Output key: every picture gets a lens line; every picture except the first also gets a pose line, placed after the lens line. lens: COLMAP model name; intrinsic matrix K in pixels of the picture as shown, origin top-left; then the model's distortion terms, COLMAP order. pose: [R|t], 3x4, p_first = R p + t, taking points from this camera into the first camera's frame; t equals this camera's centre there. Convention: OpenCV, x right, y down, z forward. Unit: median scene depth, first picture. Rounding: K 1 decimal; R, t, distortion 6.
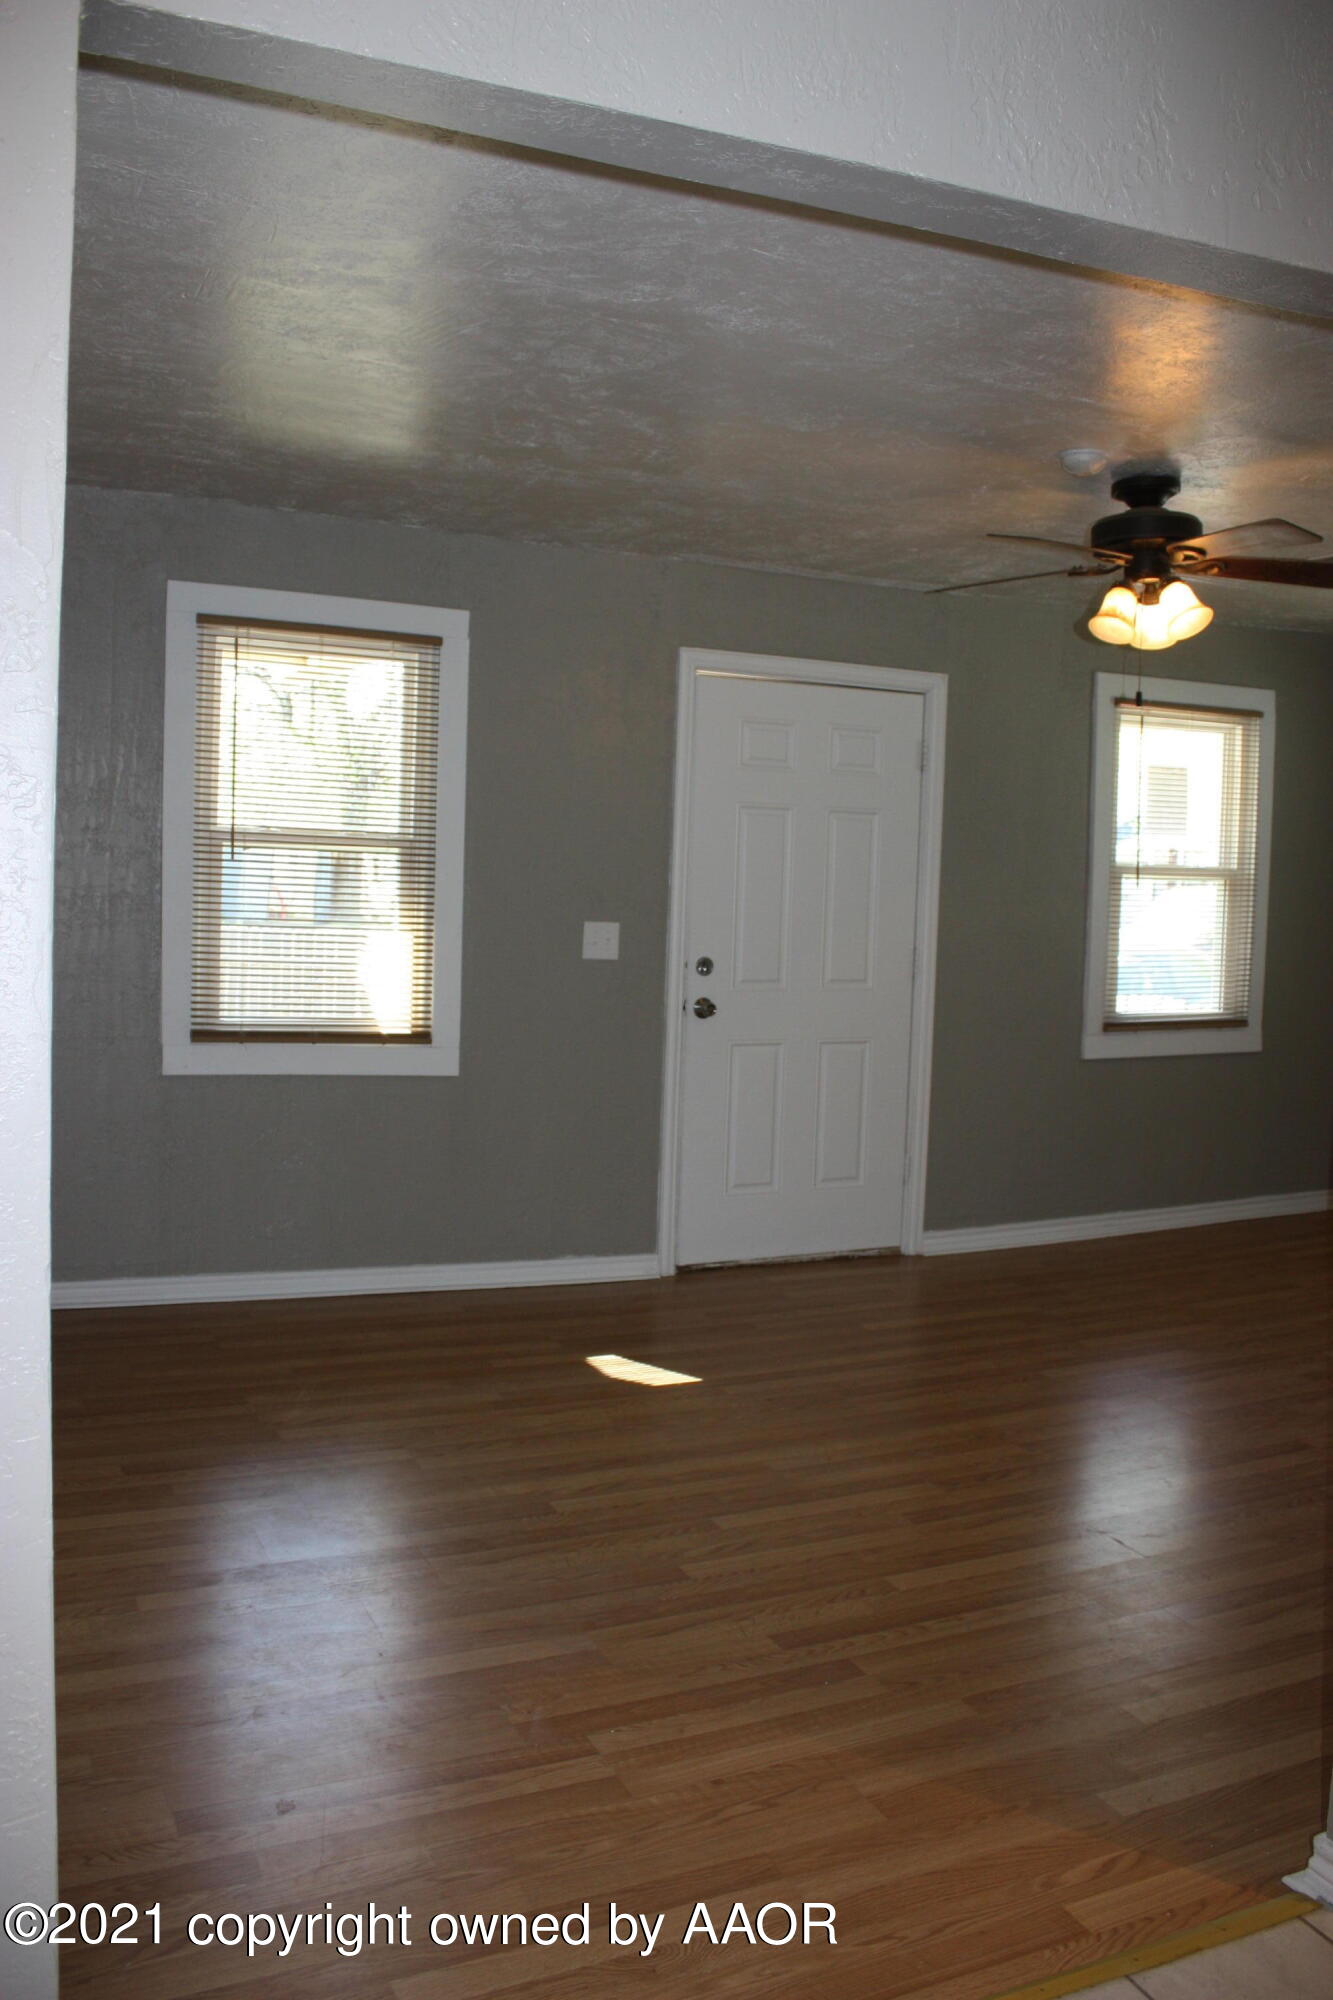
lens RADIAL K [[1678.2, 0, 664.1], [0, 1678.2, 1008.8], [0, 0, 1]] dist [-0.157978, 0.136683]
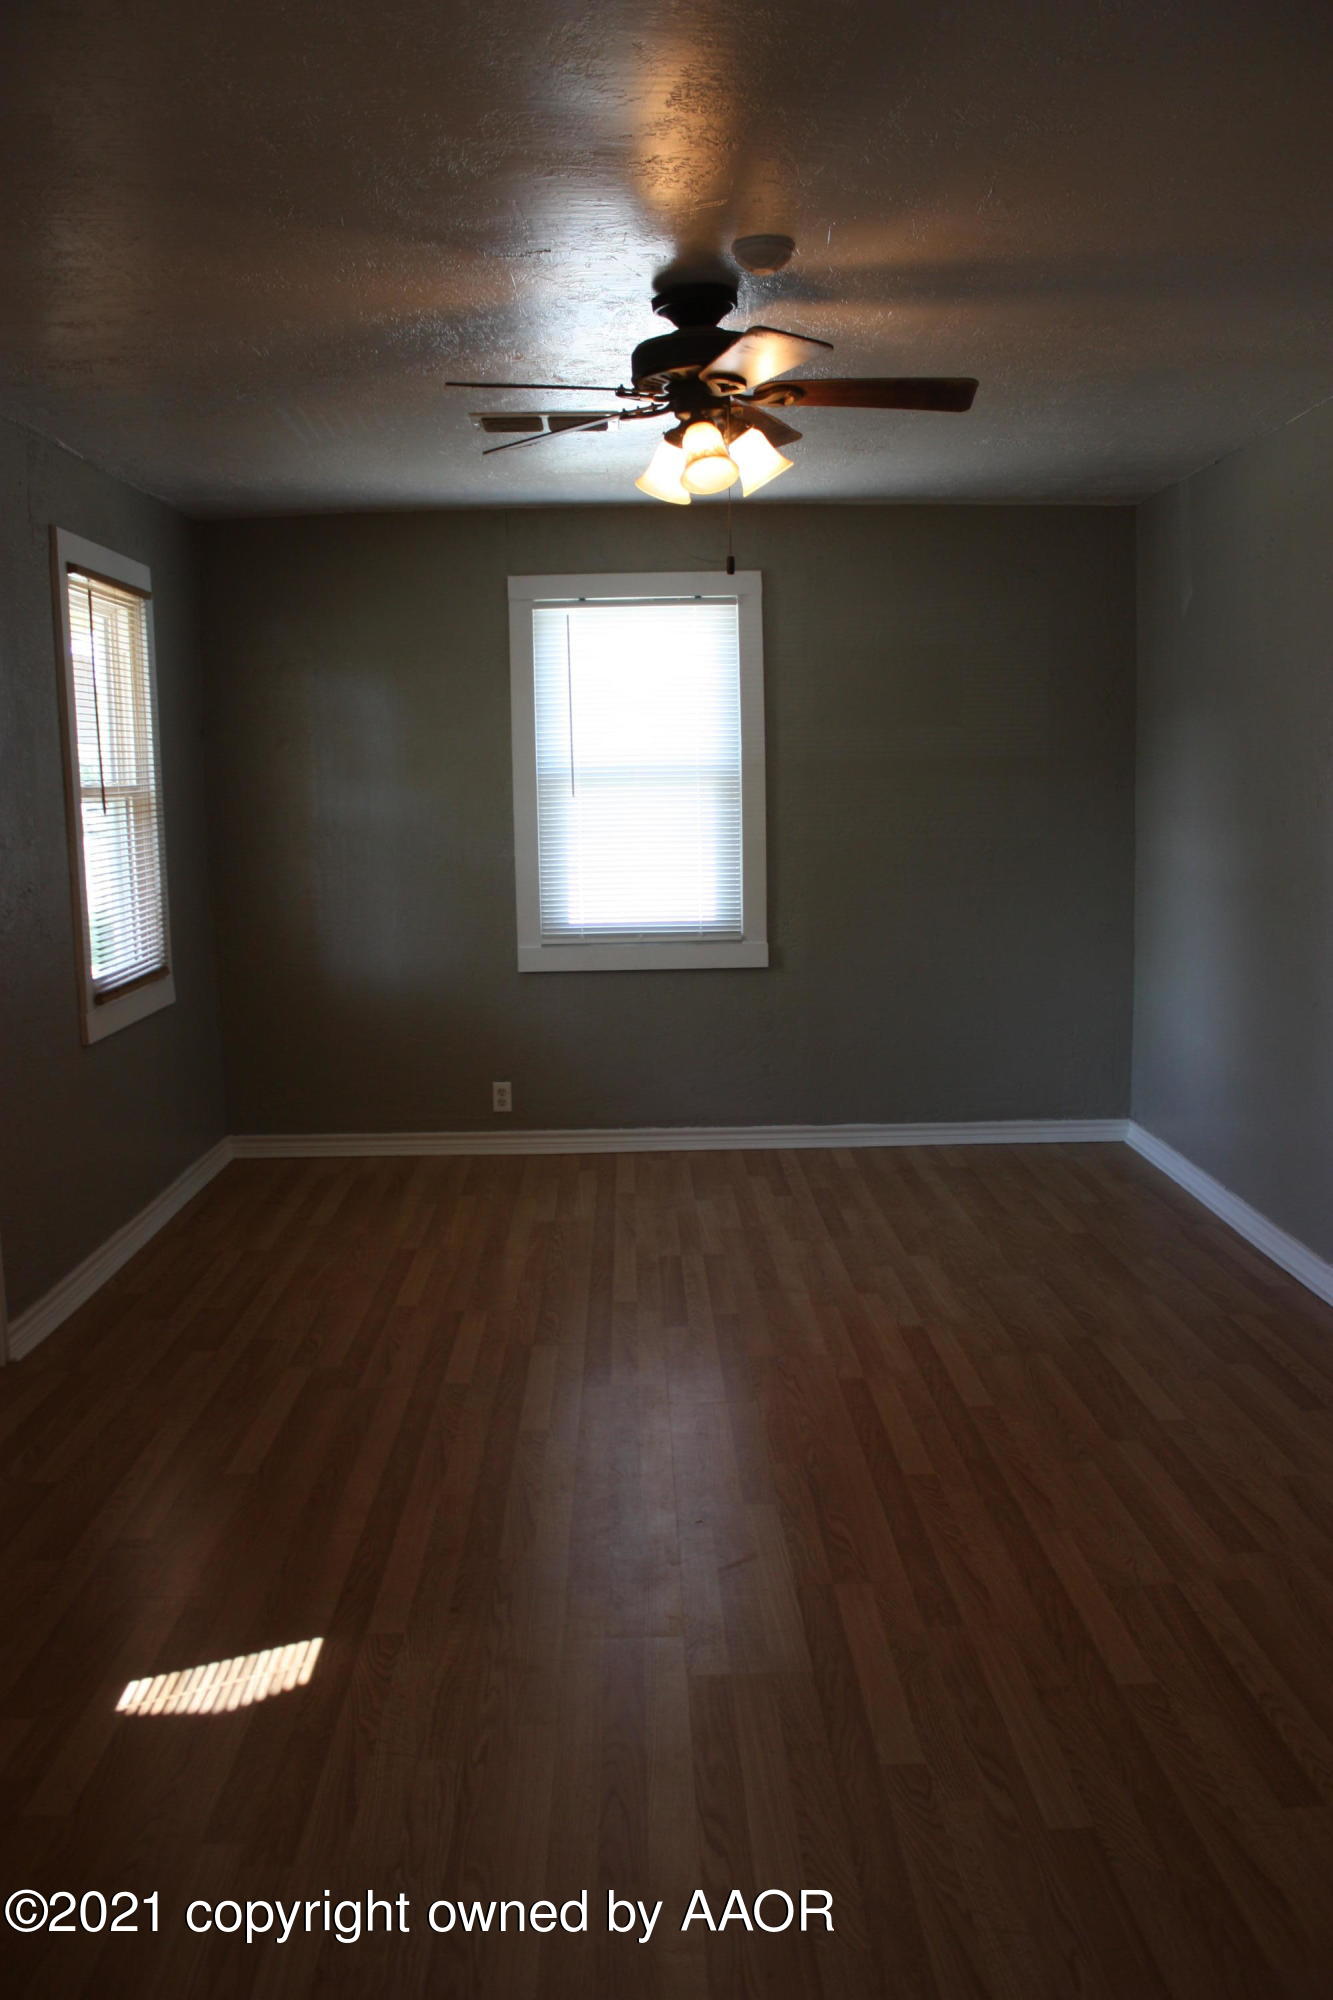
lens RADIAL K [[1678.2, 0, 667.7], [0, 1678.2, 1016.6], [0, 0, 1]] dist [-0.157978, 0.136683]
pose [[0.386536, -0.161223, 0.908073, -0.434440], [0.111134, 0.985570, 0.127676, -0.066040], [-0.915554, 0.051566, 0.398876, 0.620481]]
